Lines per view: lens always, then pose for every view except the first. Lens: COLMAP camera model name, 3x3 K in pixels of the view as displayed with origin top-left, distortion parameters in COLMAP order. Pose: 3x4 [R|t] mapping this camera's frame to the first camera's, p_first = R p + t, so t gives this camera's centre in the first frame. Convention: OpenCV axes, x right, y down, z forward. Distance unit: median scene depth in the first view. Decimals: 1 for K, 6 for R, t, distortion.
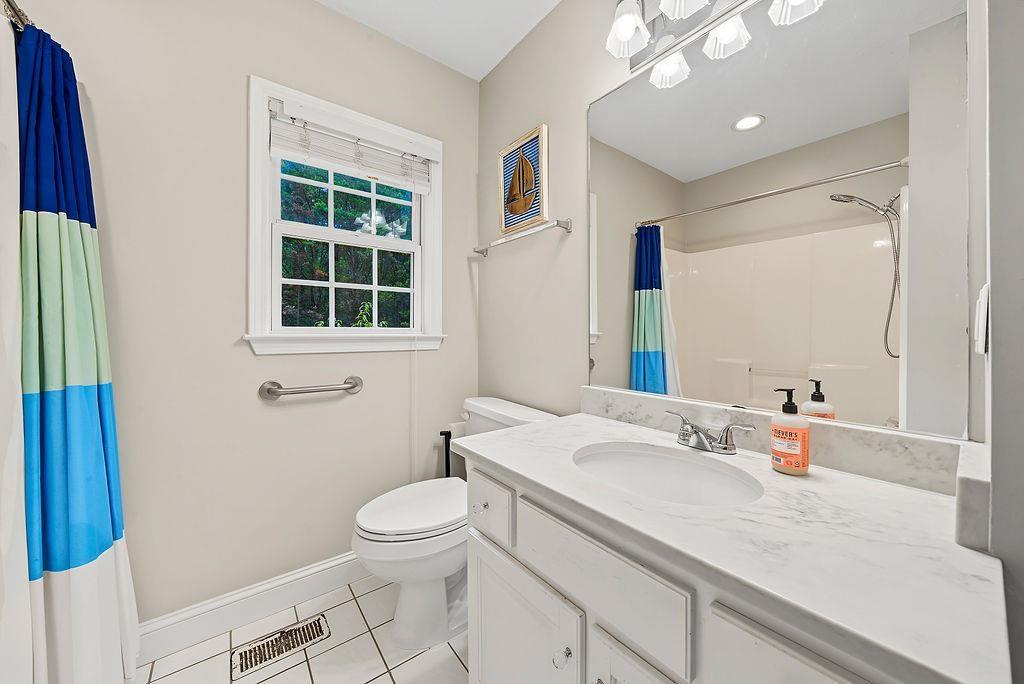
lens RADIAL K [[363.9, 0, 510.9], [0, 363.9, 336.3], [0, 0, 1]] dist [-0.000051, -0.000855]
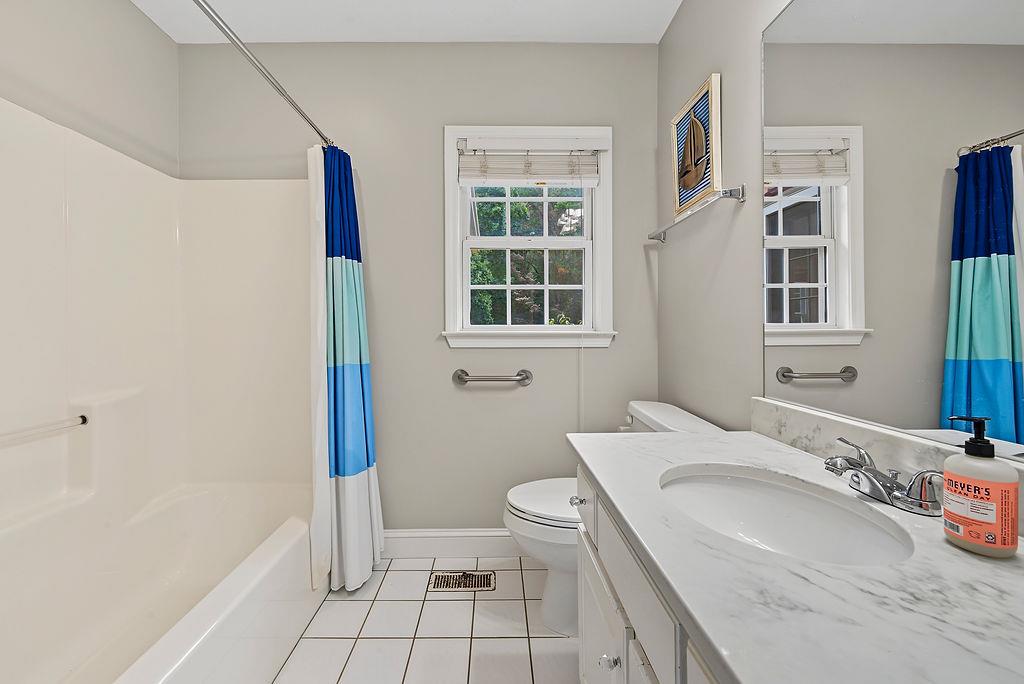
lens RADIAL K [[406.5, 0, 508.8], [0, 406.5, 339.5], [0, 0, 1]] dist [0.000379, 0.000409]
pose [[0.805820, 0.010975, -0.592059, 0.272507], [-0.003351, 0.999897, 0.013975, 0.002134], [0.592151, -0.009278, 0.805773, -0.013479]]
